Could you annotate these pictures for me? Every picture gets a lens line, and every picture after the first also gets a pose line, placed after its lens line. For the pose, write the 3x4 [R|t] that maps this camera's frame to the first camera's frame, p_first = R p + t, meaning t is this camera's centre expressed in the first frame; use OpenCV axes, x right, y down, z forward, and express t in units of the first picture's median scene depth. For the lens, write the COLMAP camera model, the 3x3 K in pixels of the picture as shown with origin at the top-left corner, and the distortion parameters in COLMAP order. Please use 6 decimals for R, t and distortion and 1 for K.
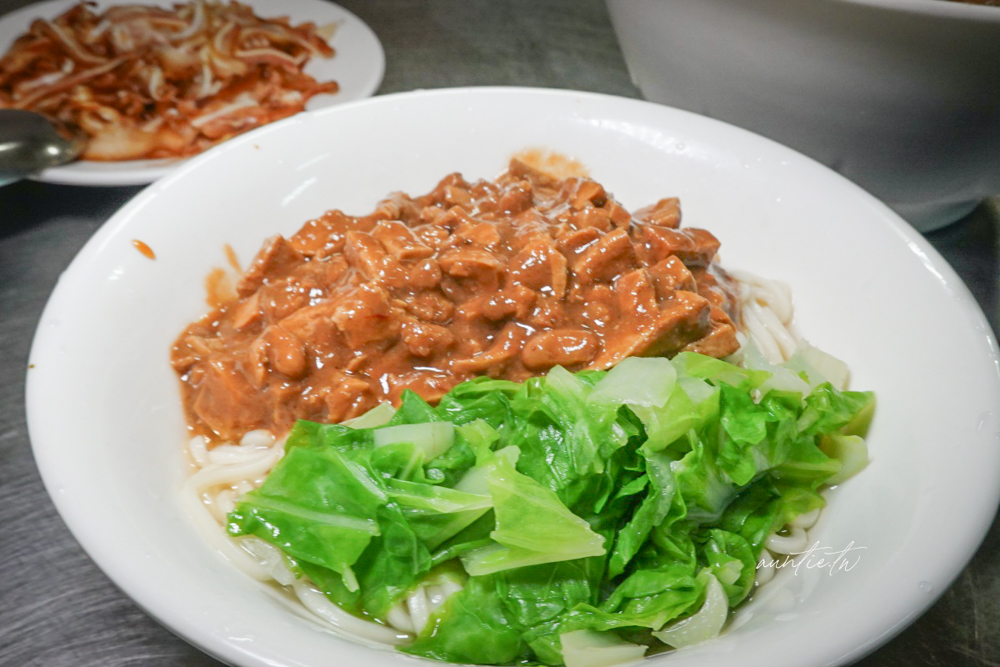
lens RADIAL K [[1079.2, 0, 500.0], [0, 1079.2, 333.5], [0, 0, 1]] dist [0.002065, 0.008164]
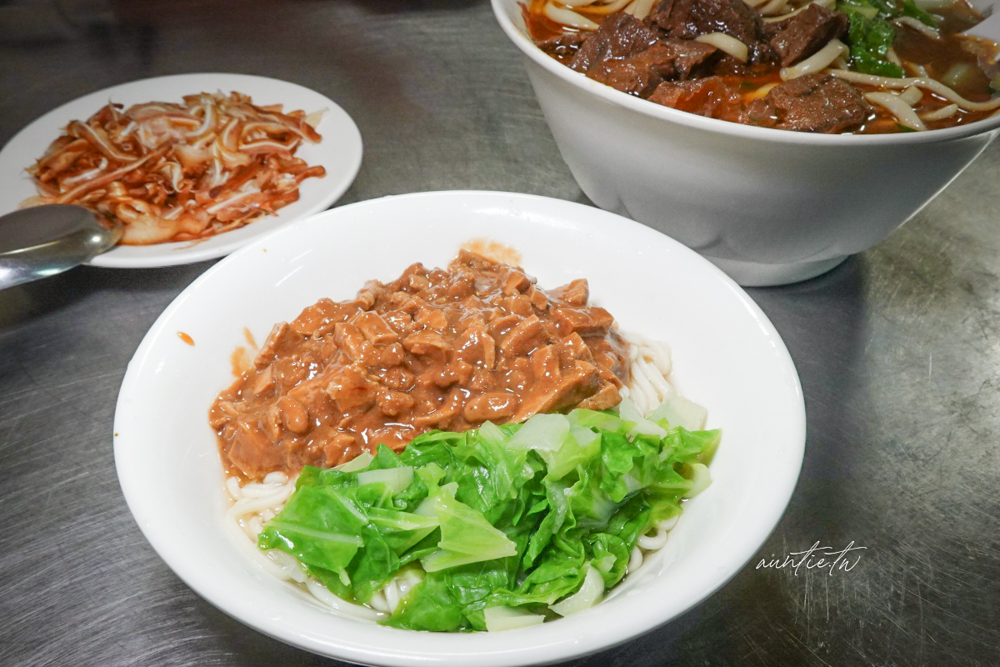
lens RADIAL K [[1079.2, 0, 500.0], [0, 1079.2, 333.5], [0, 0, 1]] dist [0.002065, 0.008164]
pose [[0.999496, -0.031429, 0.004472, 0.063984], [0.031383, 0.999458, 0.009926, -0.093444], [-0.004781, -0.009781, 0.999941, -0.390761]]
